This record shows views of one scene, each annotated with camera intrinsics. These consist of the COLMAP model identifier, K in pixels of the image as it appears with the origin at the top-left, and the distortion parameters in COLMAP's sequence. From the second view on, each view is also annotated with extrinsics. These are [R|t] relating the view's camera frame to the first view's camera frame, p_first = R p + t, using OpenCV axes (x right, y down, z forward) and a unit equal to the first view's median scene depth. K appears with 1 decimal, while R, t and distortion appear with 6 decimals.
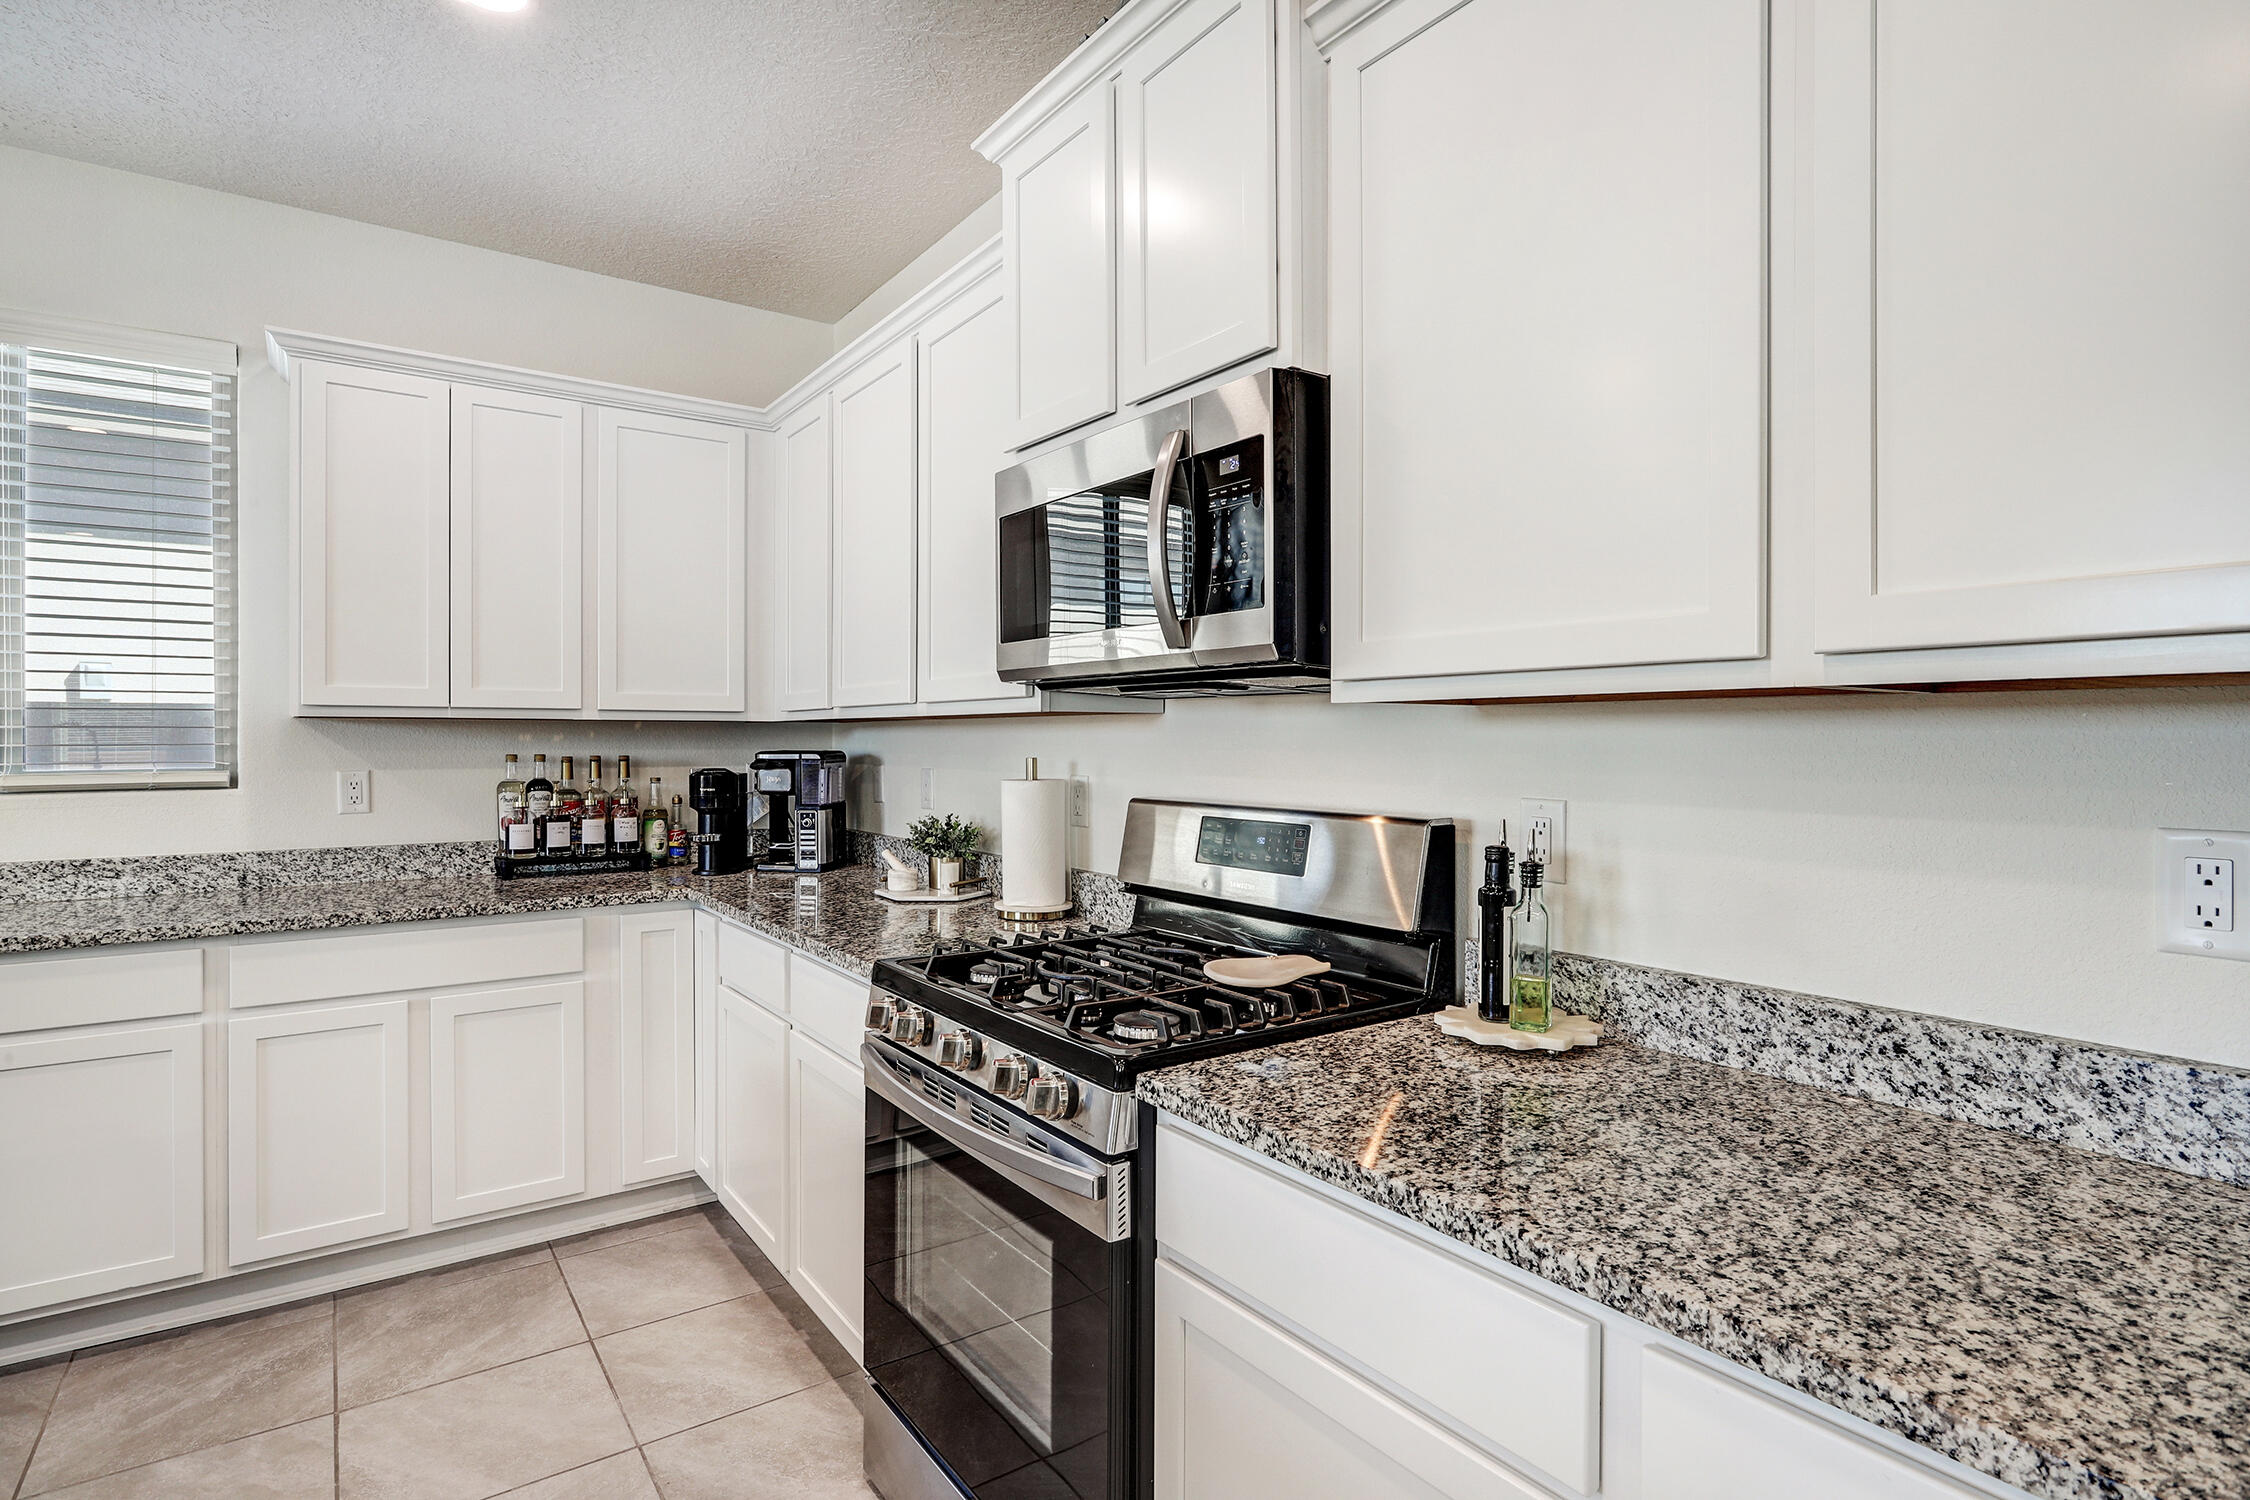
lens RADIAL K [[1156.5, 0, 1083.8], [0, 1156.5, 743.2], [0, 0, 1]] dist [-0.016499, 0.004659]
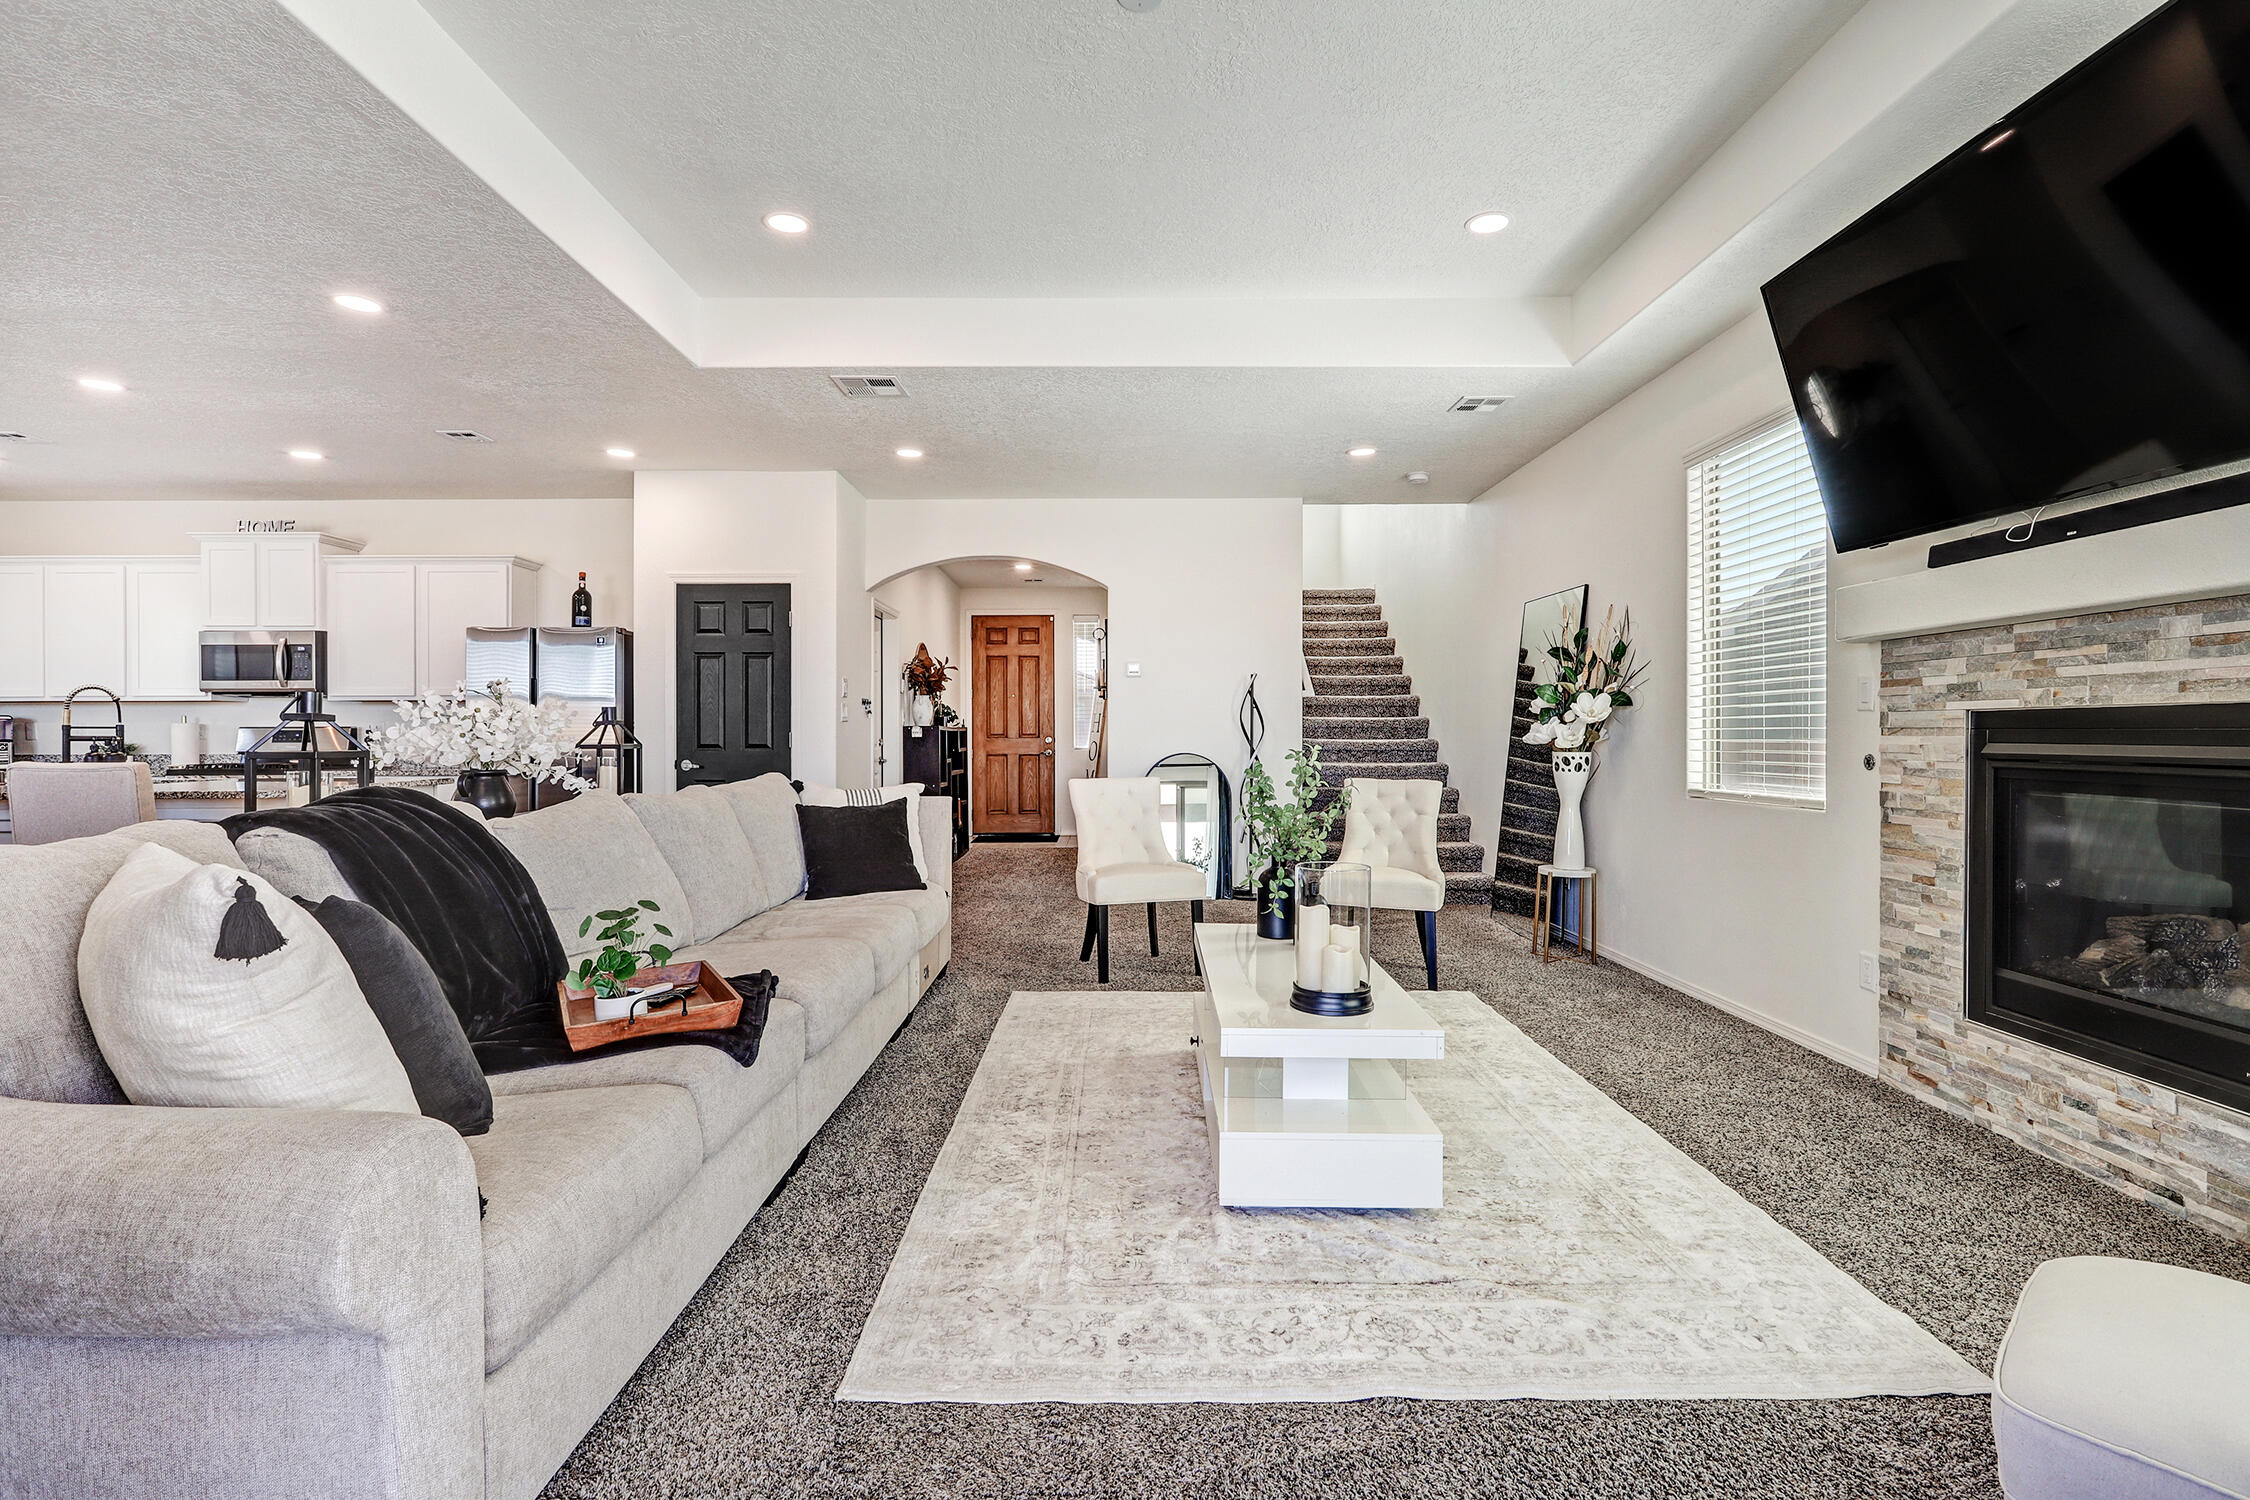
lens RADIAL K [[1080.5, 0, 1139.8], [0, 1080.5, 727.6], [0, 0, 1]] dist [-0.008310, 0.003694]
pose [[0.558268, 0.003234, 0.829654, -0.777688], [0.007123, 0.999937, -0.008691, 0.067169], [-0.829630, 0.010762, 0.558210, -2.069020]]
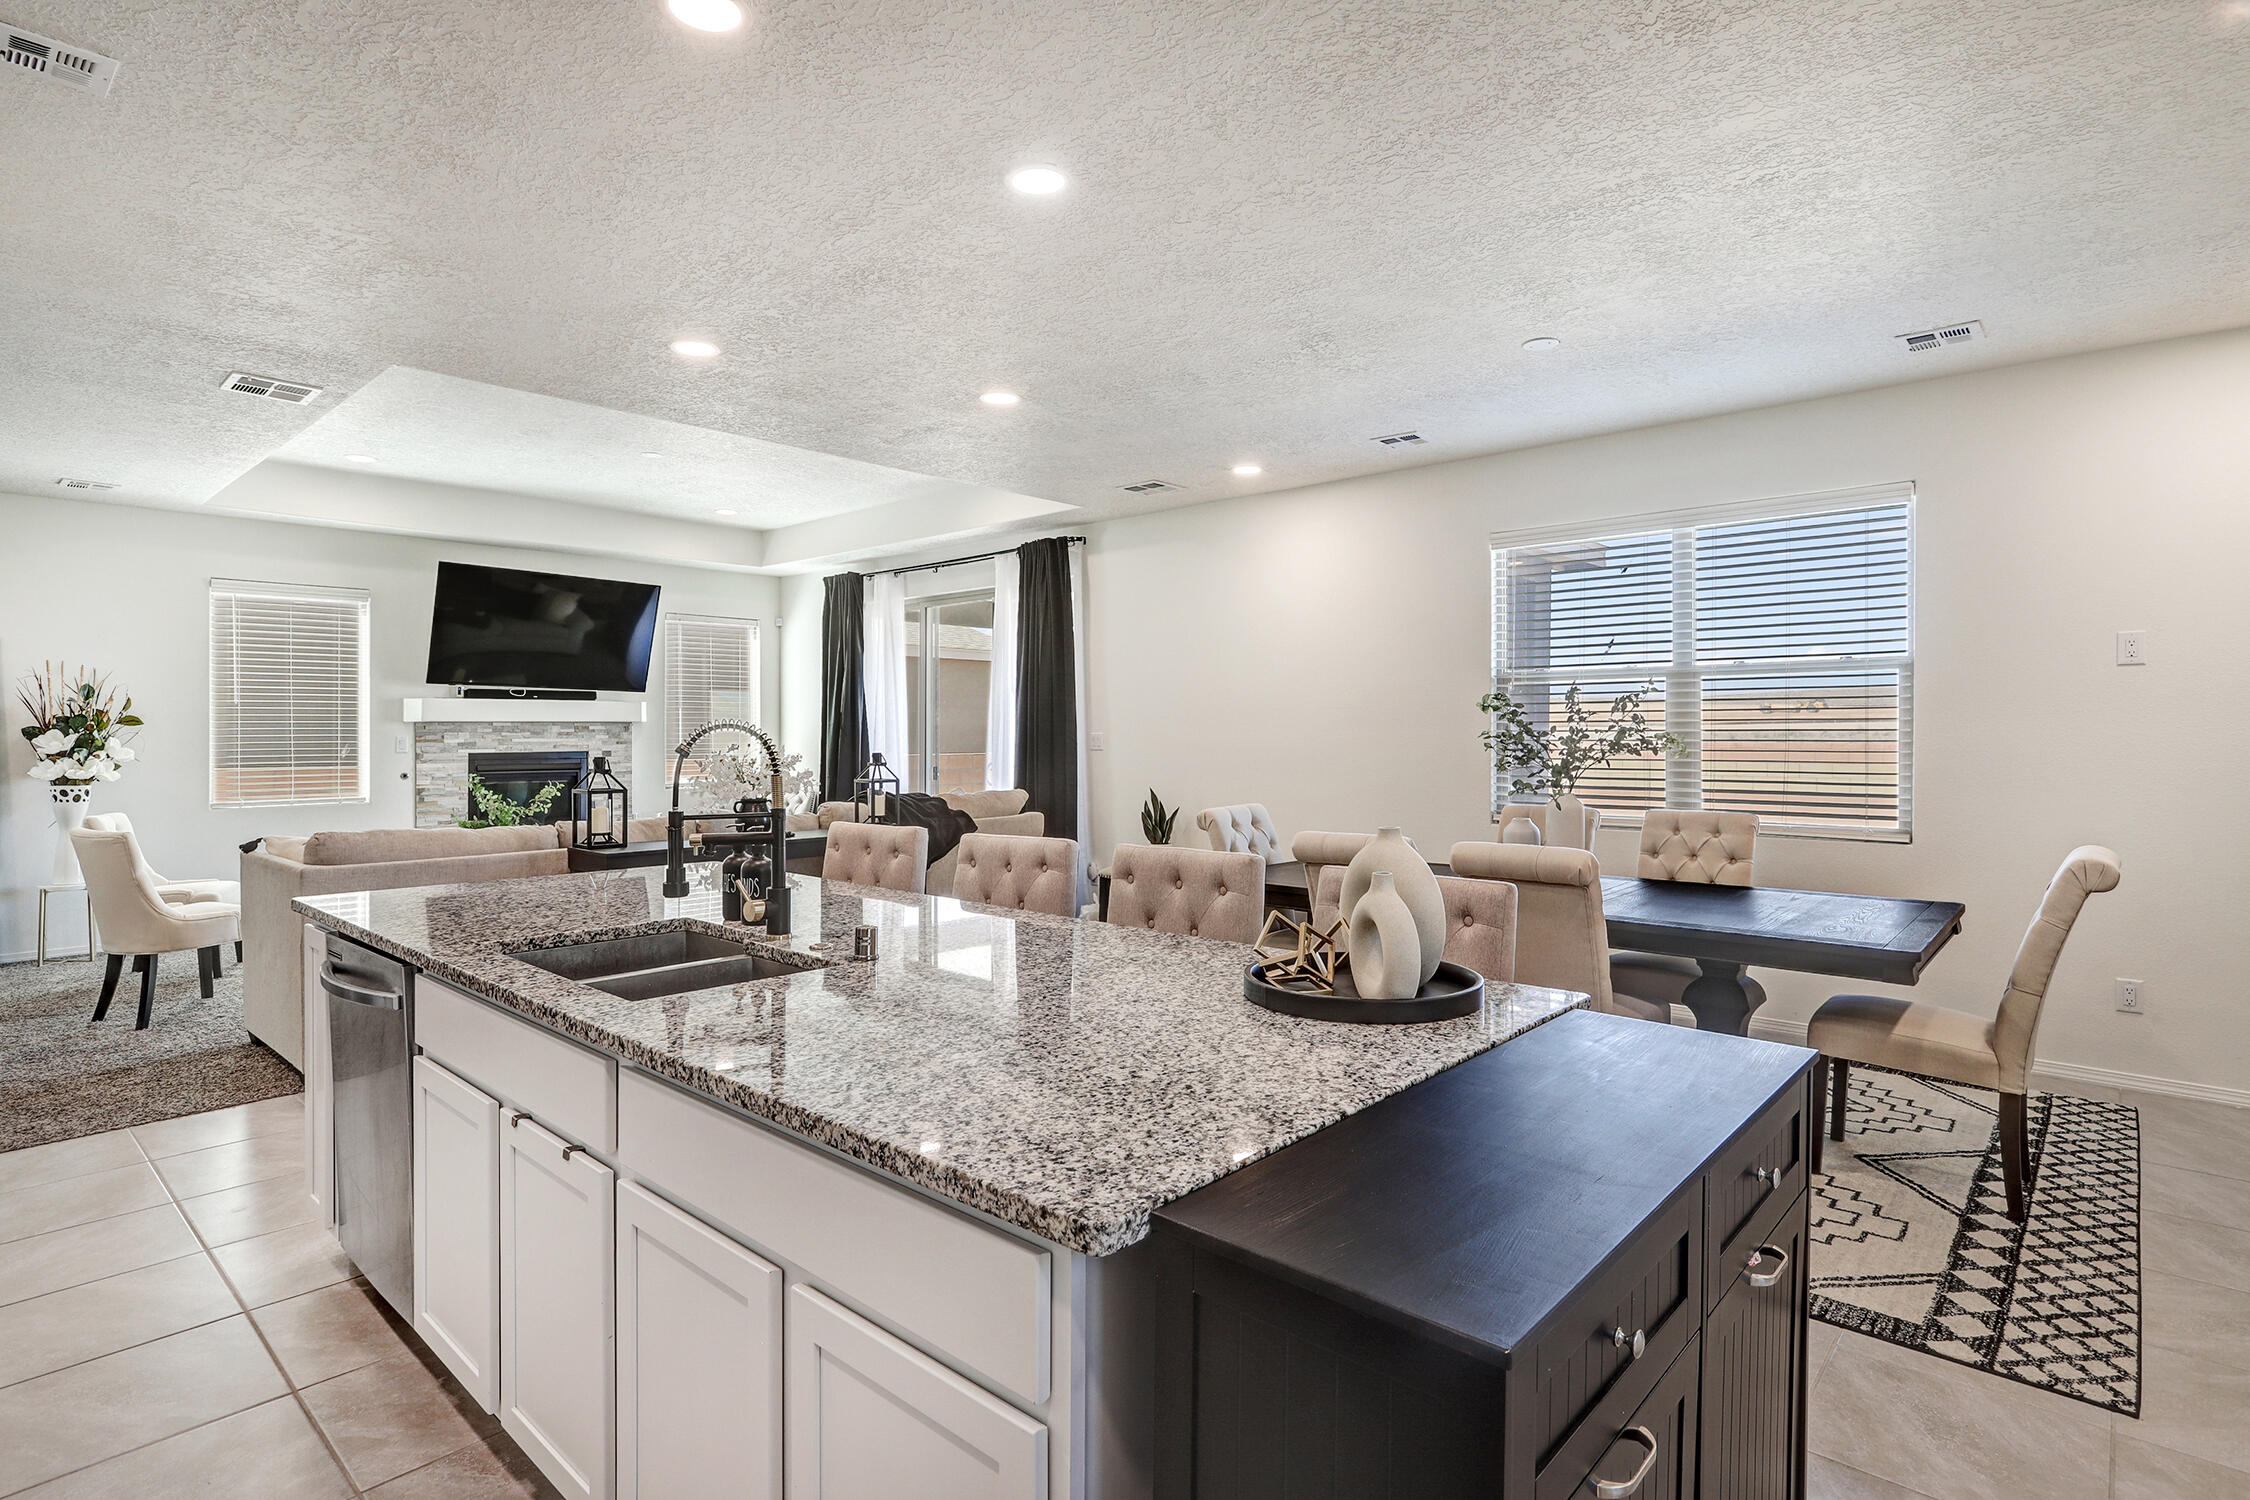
lens RADIAL K [[1156.5, 0, 1116.3], [0, 1156.5, 757.6], [0, 0, 1]] dist [-0.016499, 0.004659]
pose [[-0.976435, 0.006891, -0.215703, -0.461765], [0.000904, 0.999612, 0.027845, -0.011908], [0.215811, 0.026994, -0.976062, 0.716513]]
